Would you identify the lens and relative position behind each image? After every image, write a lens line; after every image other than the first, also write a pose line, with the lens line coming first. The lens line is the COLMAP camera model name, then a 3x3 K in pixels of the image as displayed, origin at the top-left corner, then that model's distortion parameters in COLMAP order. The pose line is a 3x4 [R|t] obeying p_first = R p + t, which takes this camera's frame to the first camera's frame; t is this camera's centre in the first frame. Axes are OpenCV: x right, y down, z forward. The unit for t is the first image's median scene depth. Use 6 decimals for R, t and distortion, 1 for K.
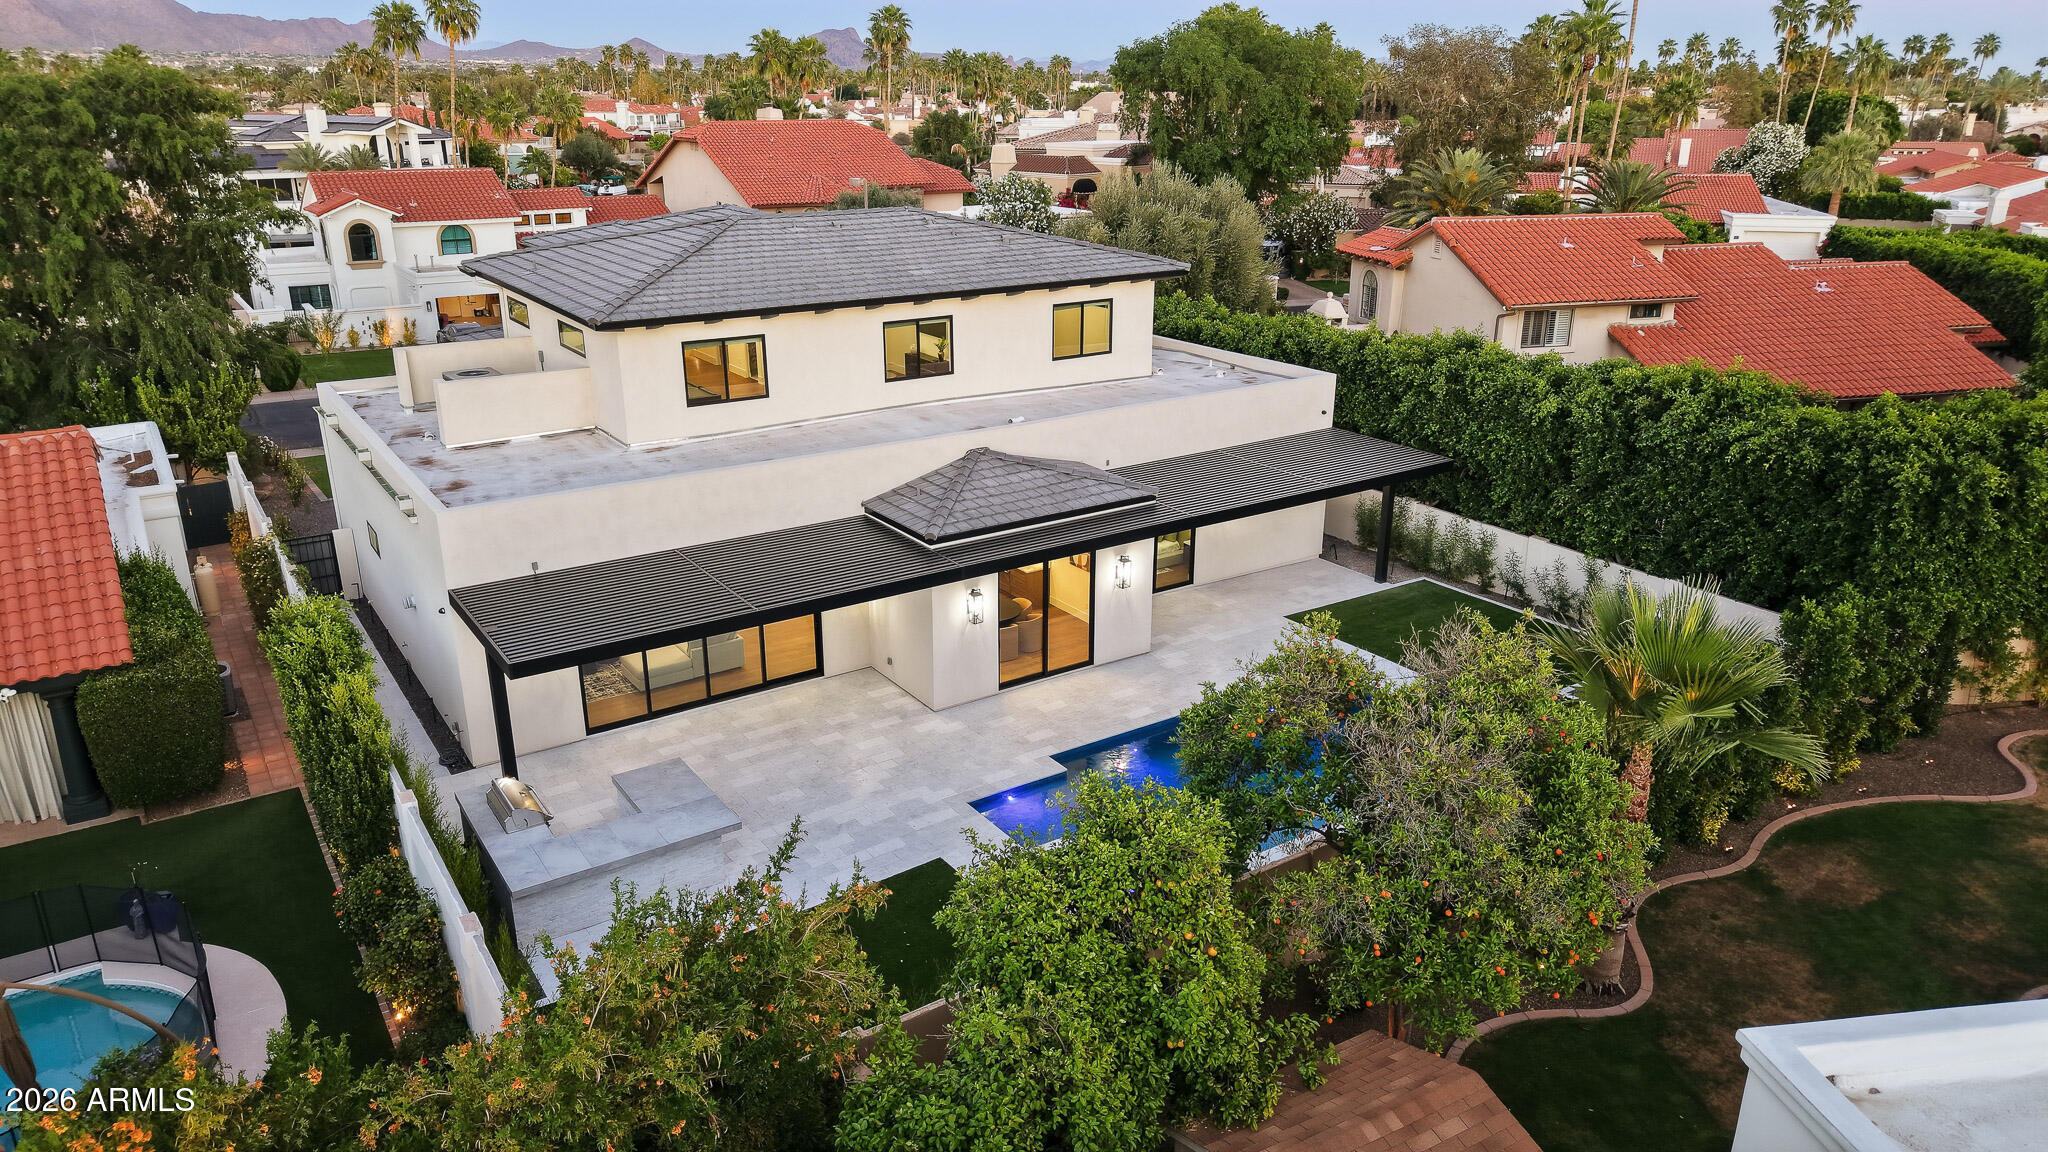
lens RADIAL K [[1347.7, 0, 1011.8], [0, 1347.7, 579.6], [0, 0, 1]] dist [0.024616, -0.031864]
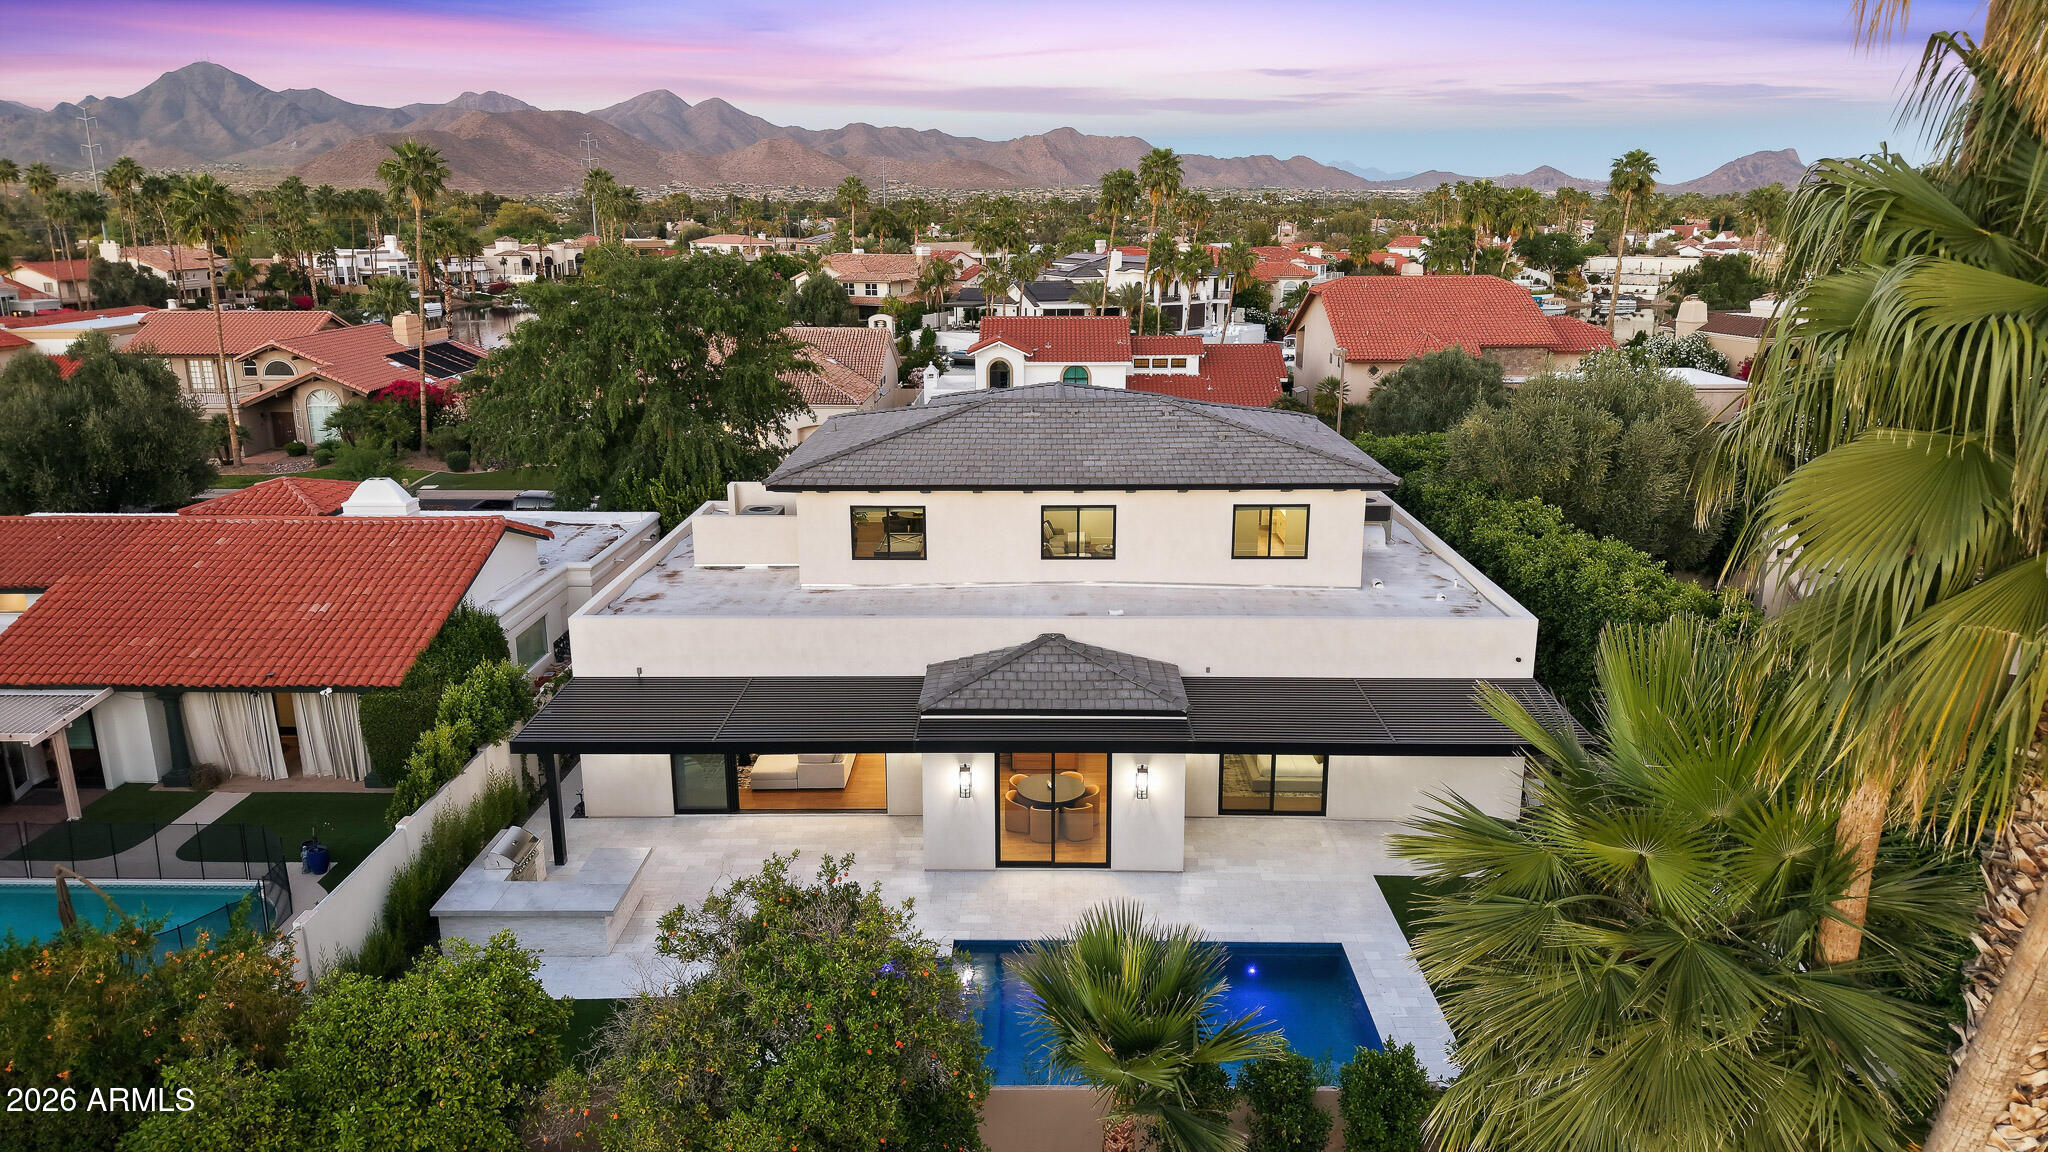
lens RADIAL K [[1347.7, 0, 1023.7], [0, 1347.7, 565.7], [0, 0, 1]] dist [0.024616, -0.031864]
pose [[0.820678, 0.137216, -0.554671, 0.504516], [-0.189017, 0.981280, -0.036913, -0.101679], [0.539222, 0.135136, 0.831251, 0.101050]]
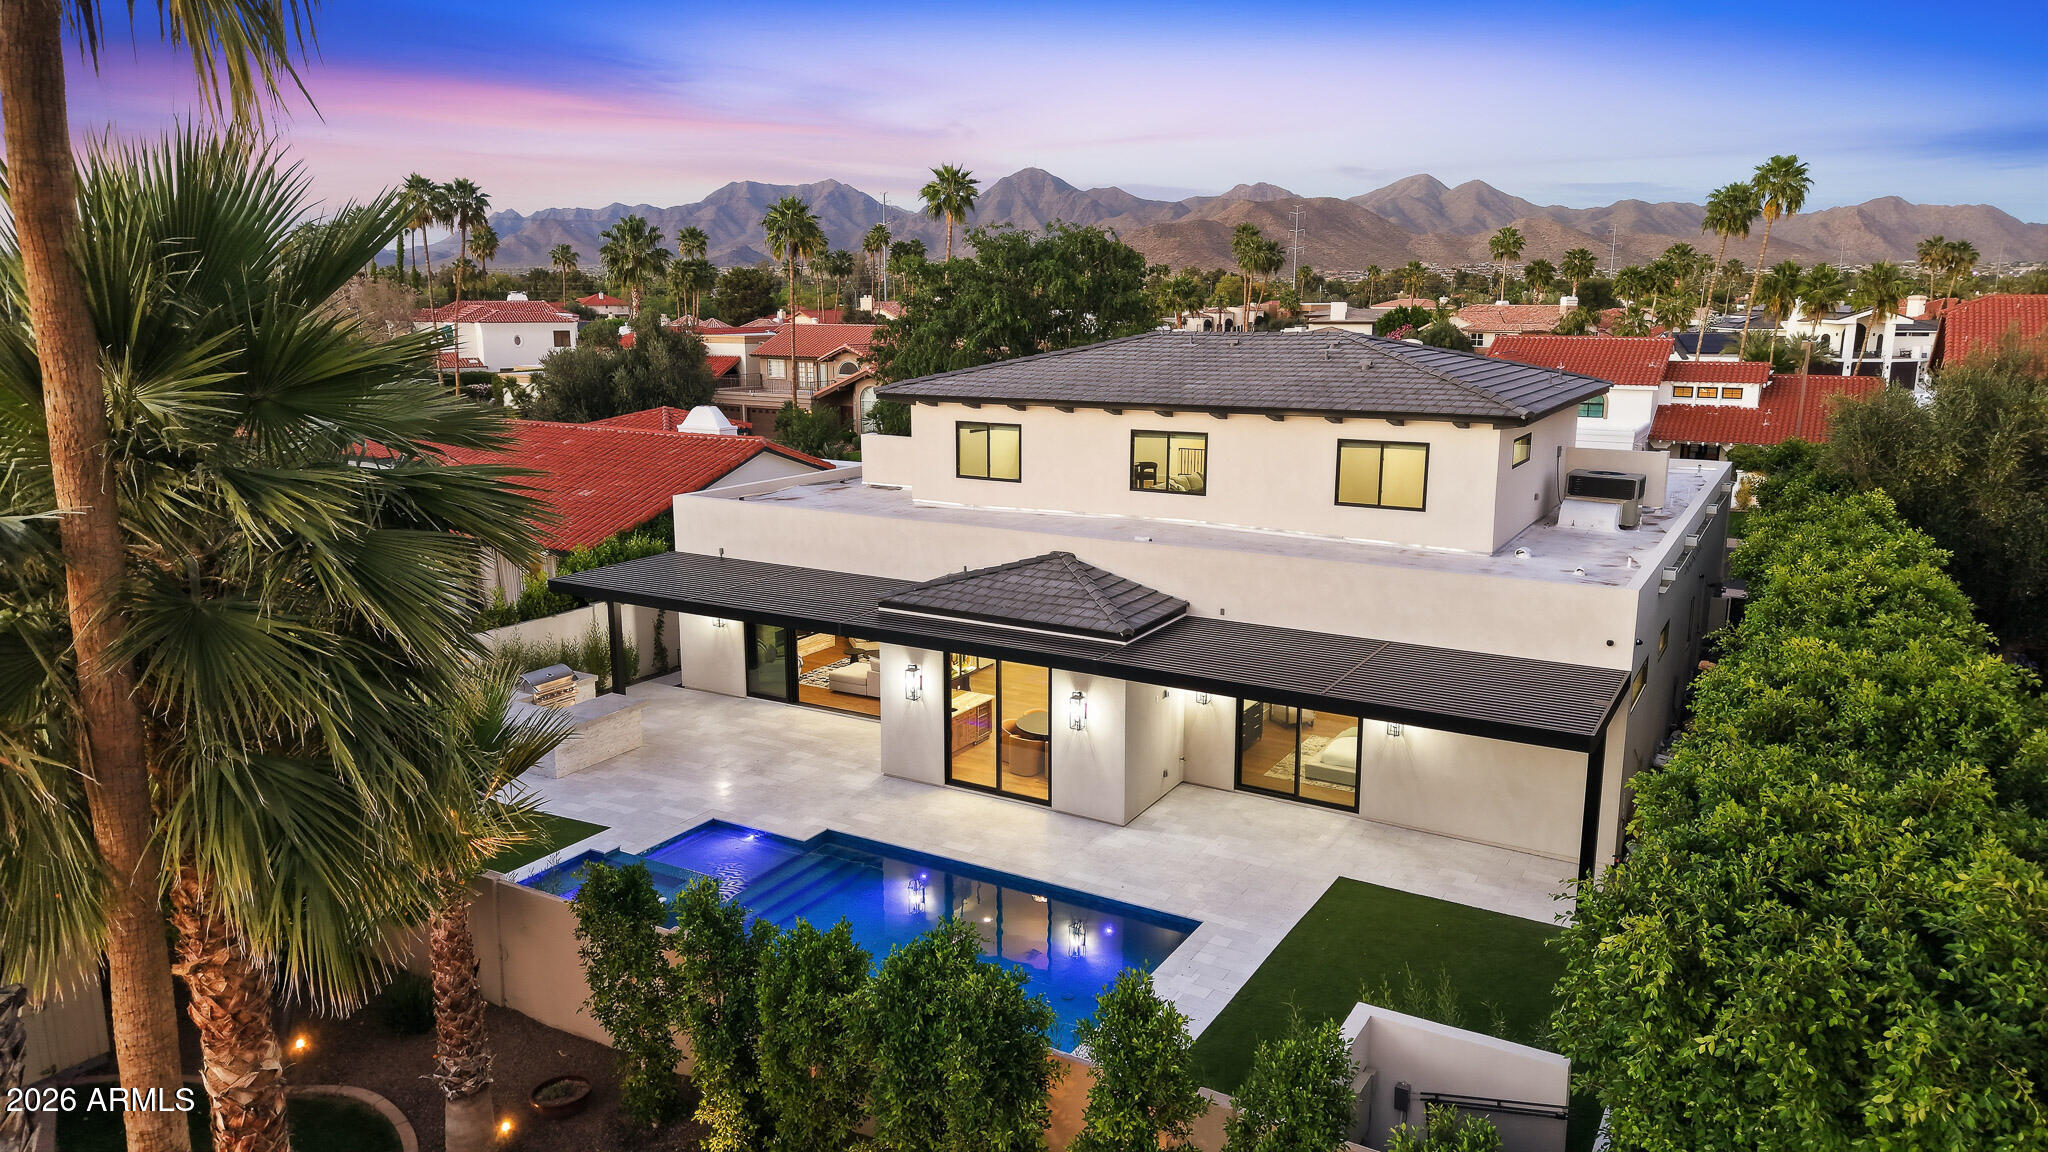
lens RADIAL K [[1347.7, 0, 1039.1], [0, 1347.7, 578.3], [0, 0, 1]] dist [0.024616, -0.031864]
pose [[0.430549, 0.177153, -0.885011, 0.774256], [-0.303932, 0.951739, 0.042650, -0.109399], [0.849855, 0.250620, 0.463613, 0.517100]]
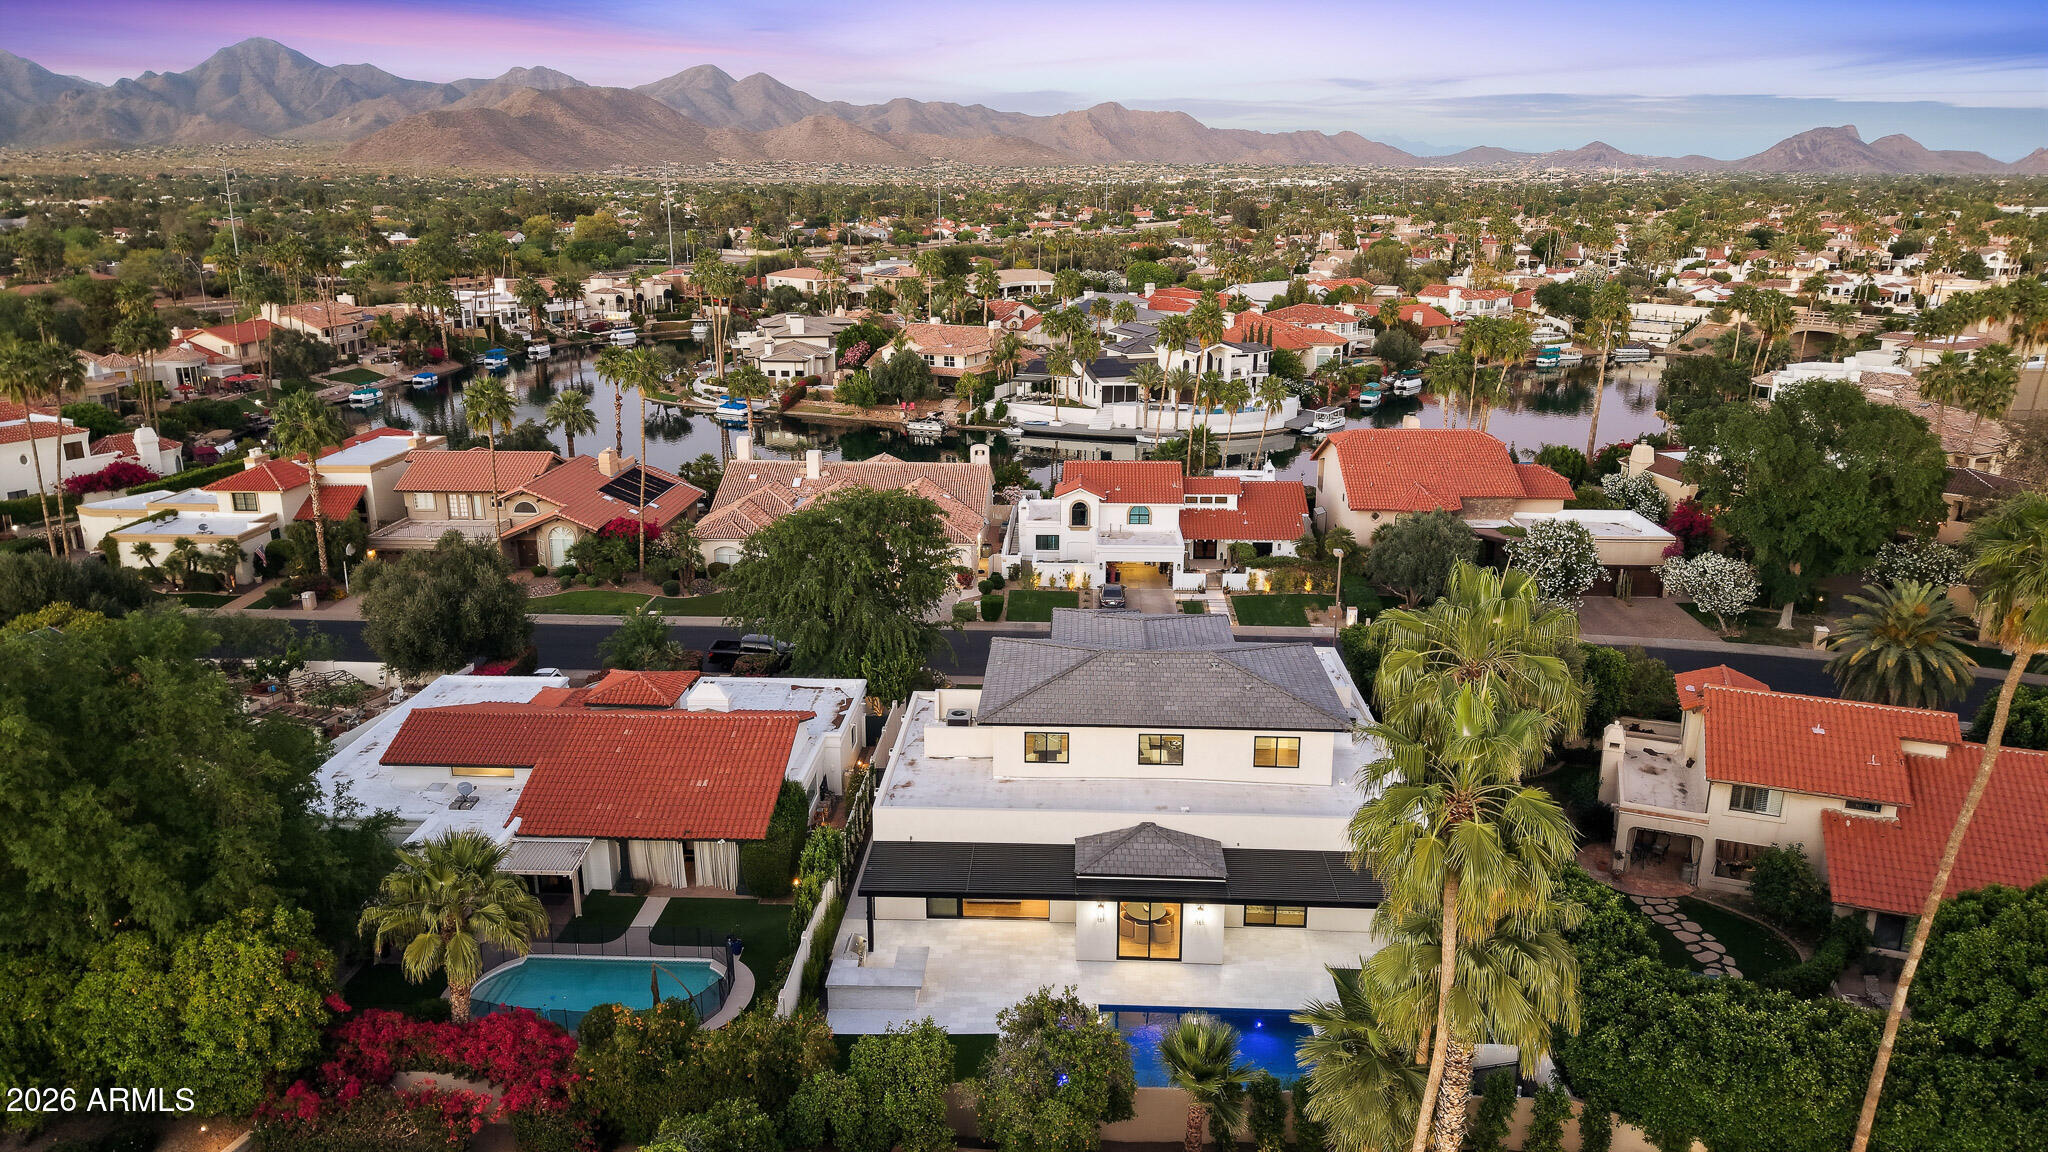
lens RADIAL K [[1347.7, 0, 1029.6], [0, 1347.7, 574.9], [0, 0, 1]] dist [0.024616, -0.031864]
pose [[0.805510, 0.161574, -0.570129, 0.790493], [-0.201504, 0.979462, -0.007118, -0.363131], [0.557269, 0.120617, 0.821524, -0.602045]]
